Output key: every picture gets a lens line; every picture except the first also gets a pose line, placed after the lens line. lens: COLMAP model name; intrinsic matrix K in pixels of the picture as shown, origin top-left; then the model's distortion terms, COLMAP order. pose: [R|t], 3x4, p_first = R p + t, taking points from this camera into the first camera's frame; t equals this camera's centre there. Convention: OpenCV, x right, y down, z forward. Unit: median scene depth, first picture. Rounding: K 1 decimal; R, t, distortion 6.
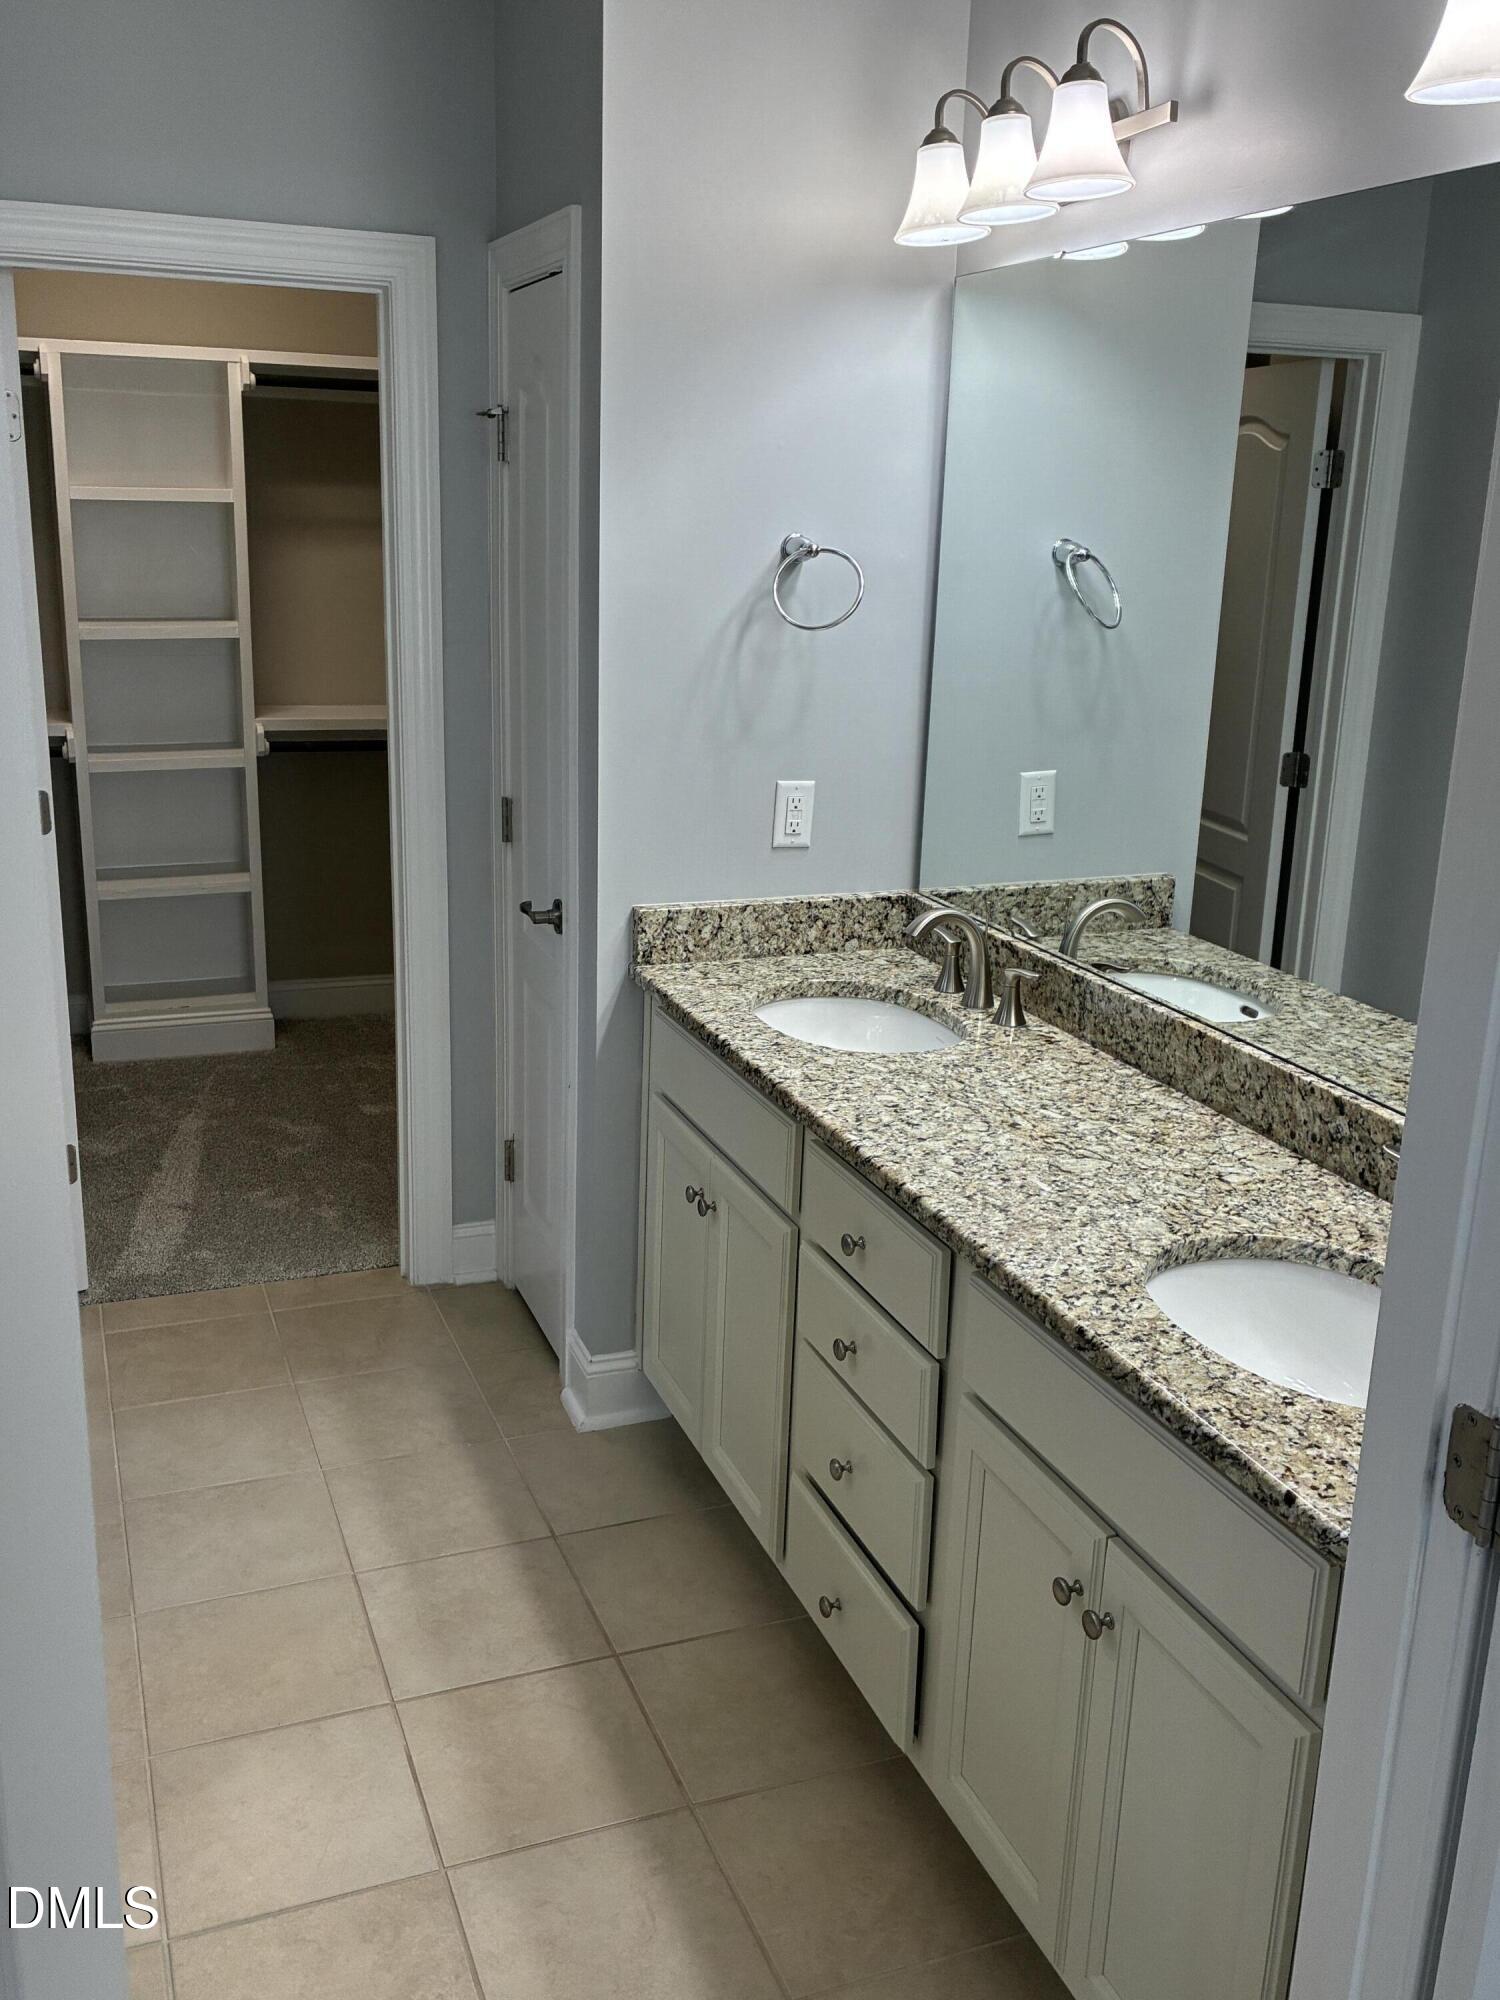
lens RADIAL K [[1768.0, 0, 745.0], [0, 1768.0, 998.6], [0, 0, 1]] dist [0.046654, -0.057911]
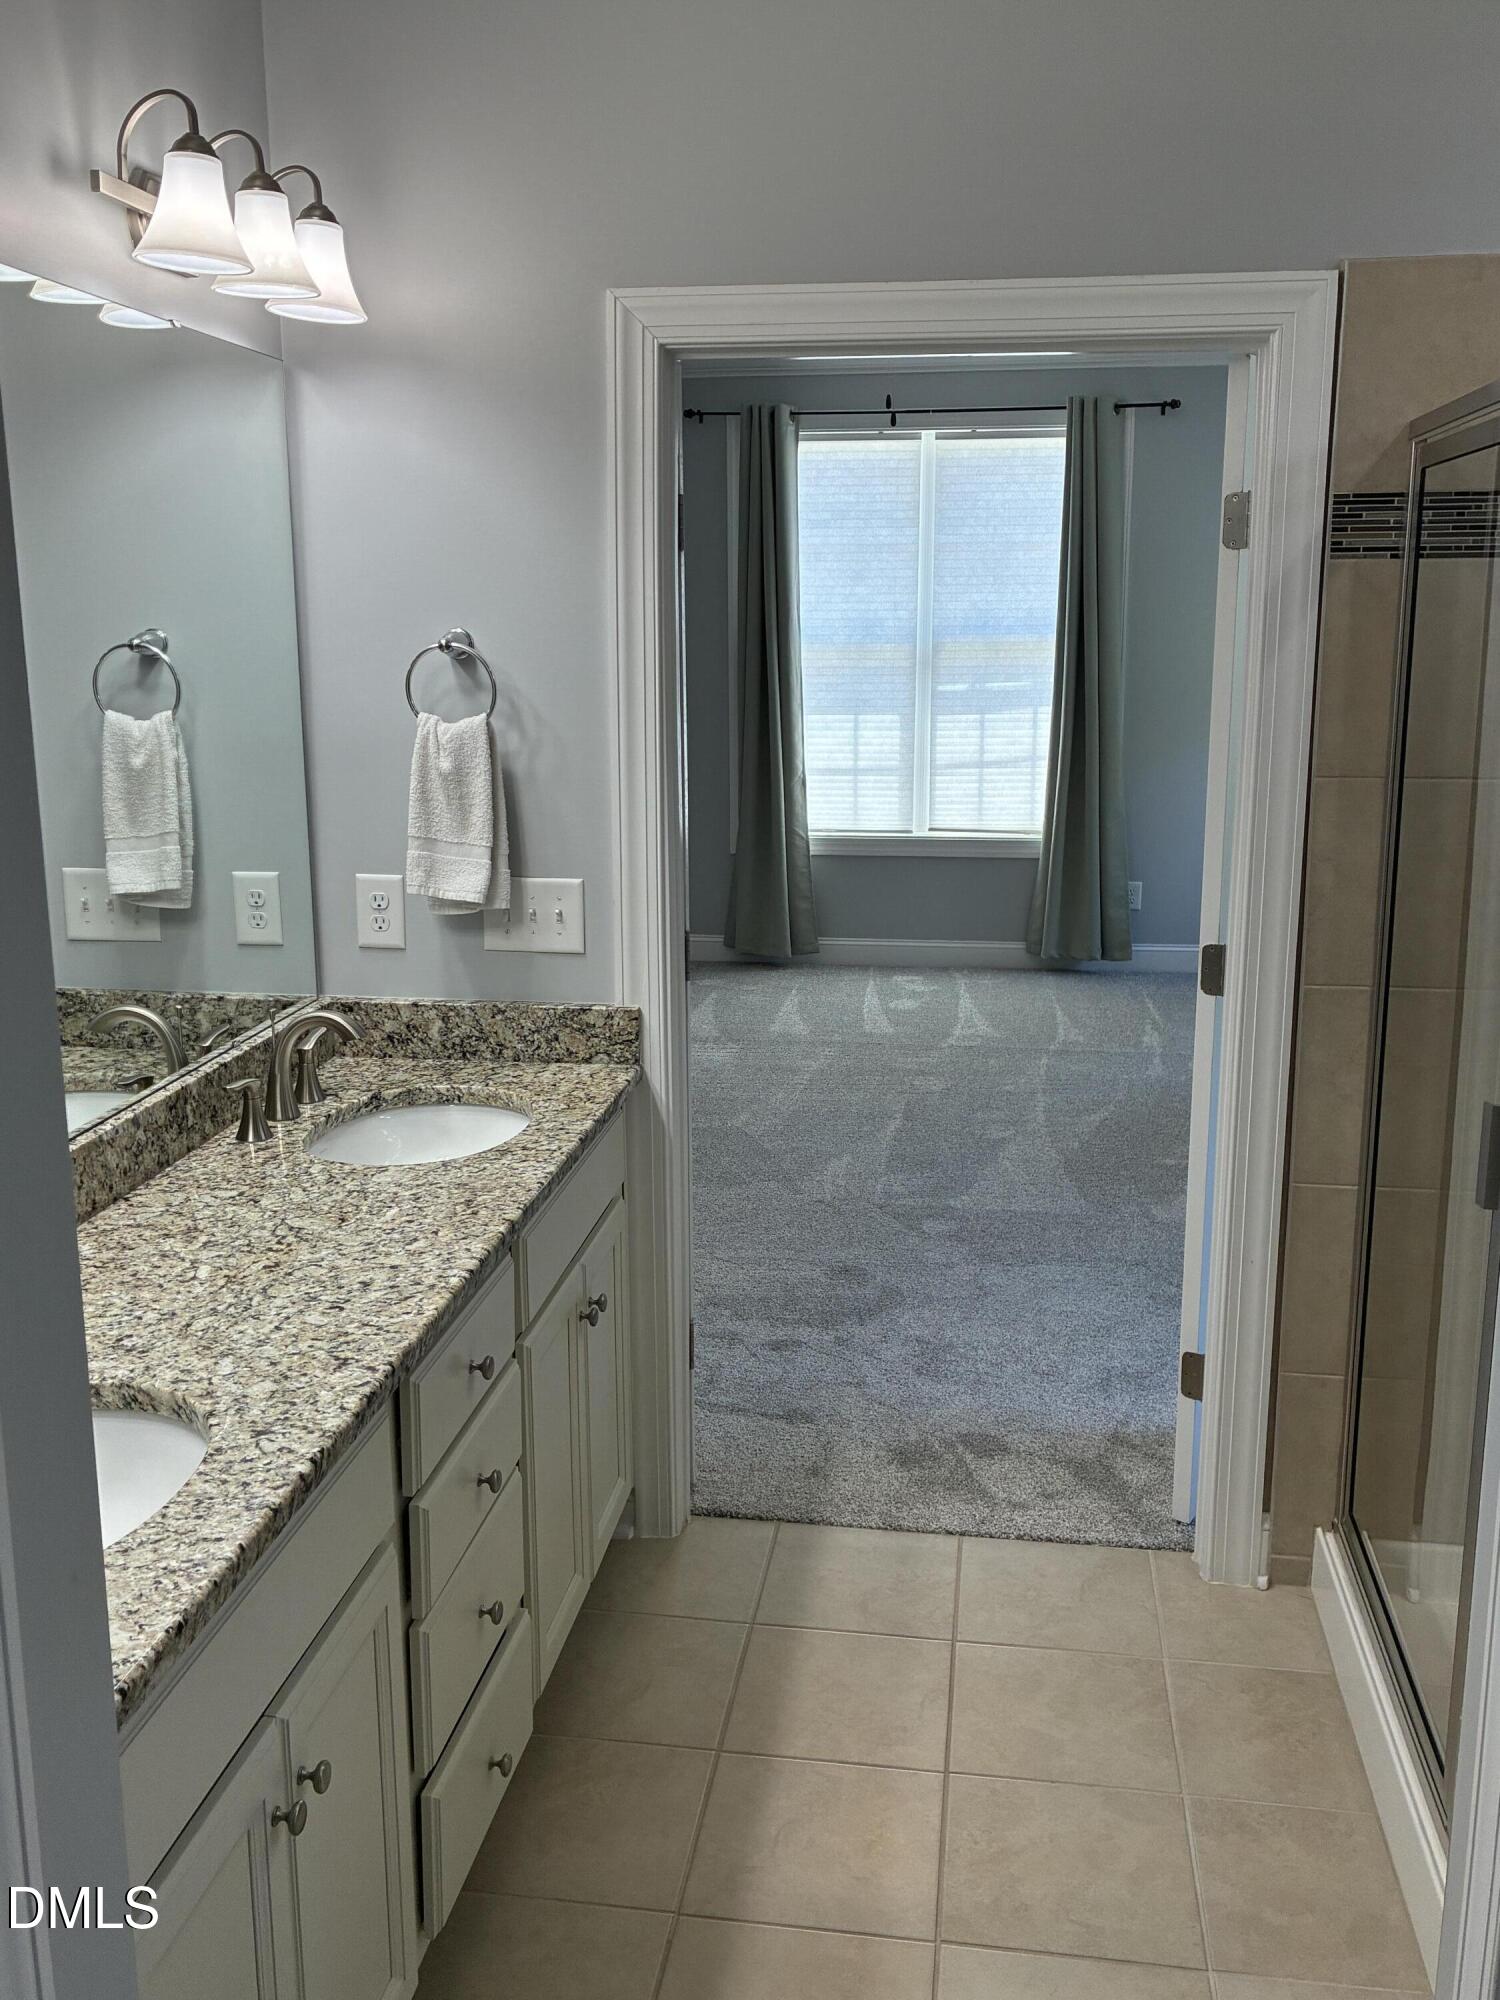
lens RADIAL K [[1768.0, 0, 750.6], [0, 1768.0, 988.6], [0, 0, 1]] dist [0.046654, -0.057911]
pose [[-0.867614, -0.129159, 0.480170, -0.478036], [0.113767, 0.888496, 0.444557, -0.431633], [-0.484048, 0.440332, -0.756178, 1.532137]]
